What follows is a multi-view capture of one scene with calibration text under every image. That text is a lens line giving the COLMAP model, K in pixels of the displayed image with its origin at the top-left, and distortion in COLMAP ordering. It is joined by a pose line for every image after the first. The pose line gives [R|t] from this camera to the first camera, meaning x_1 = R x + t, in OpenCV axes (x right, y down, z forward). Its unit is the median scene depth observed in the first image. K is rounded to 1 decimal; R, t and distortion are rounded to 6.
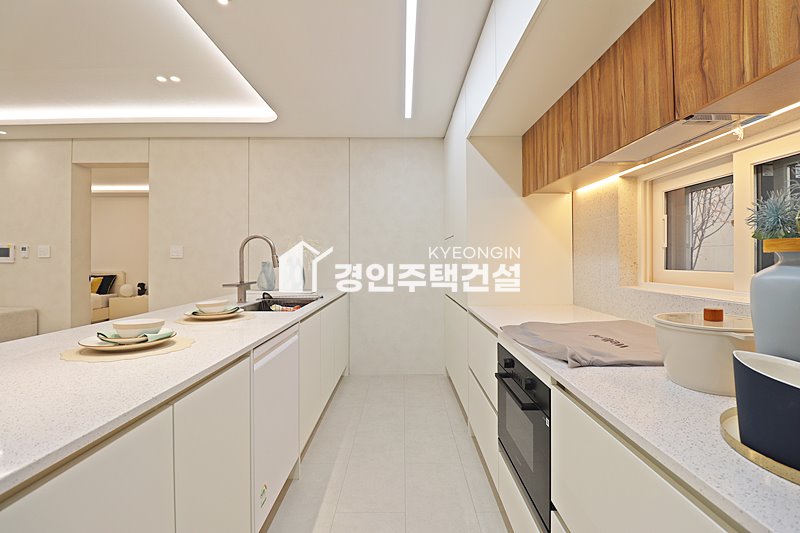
lens RADIAL K [[370.6, 0, 405.9], [0, 370.6, 259.7], [0, 0, 1]] dist [-0.005004, -0.010866]
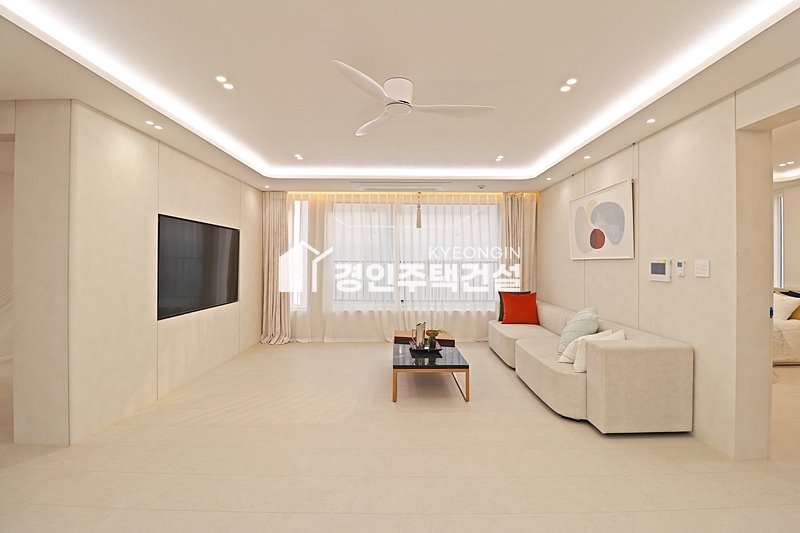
lens RADIAL K [[370.6, 0, 405.9], [0, 370.6, 259.7], [0, 0, 1]] dist [-0.005004, -0.010866]
pose [[-0.001088, -0.006931, -0.999975, -0.375307], [-0.004501, 0.999966, -0.006926, -0.042517], [0.999989, 0.004493, -0.001119, 0.573622]]
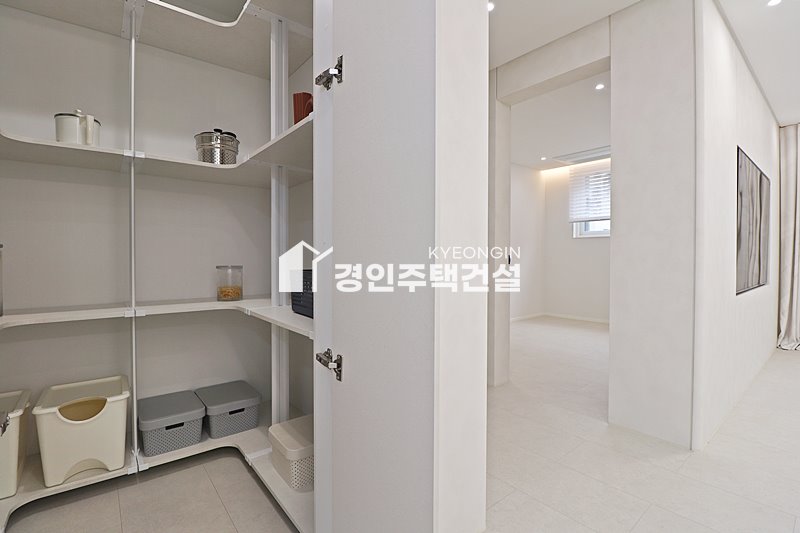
lens RADIAL K [[370.6, 0, 405.9], [0, 370.6, 259.7], [0, 0, 1]] dist [-0.005004, -0.010866]
pose [[-0.771781, 0.004228, -0.635874, -0.452334], [-0.004063, 0.999925, 0.011580, 0.062956], [0.635875, 0.011521, -0.771706, -0.084275]]
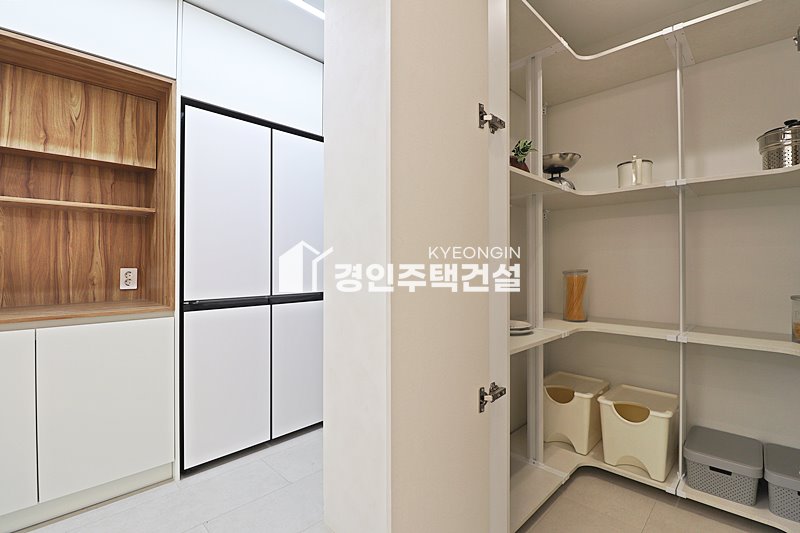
lens RADIAL K [[370.6, 0, 405.9], [0, 370.6, 259.7], [0, 0, 1]] dist [-0.005004, -0.010866]
pose [[-0.714057, 0.005020, 0.700070, -0.586872], [0.001151, 0.999981, -0.005996, 0.034315], [-0.700087, -0.003476, -0.714049, -0.075343]]
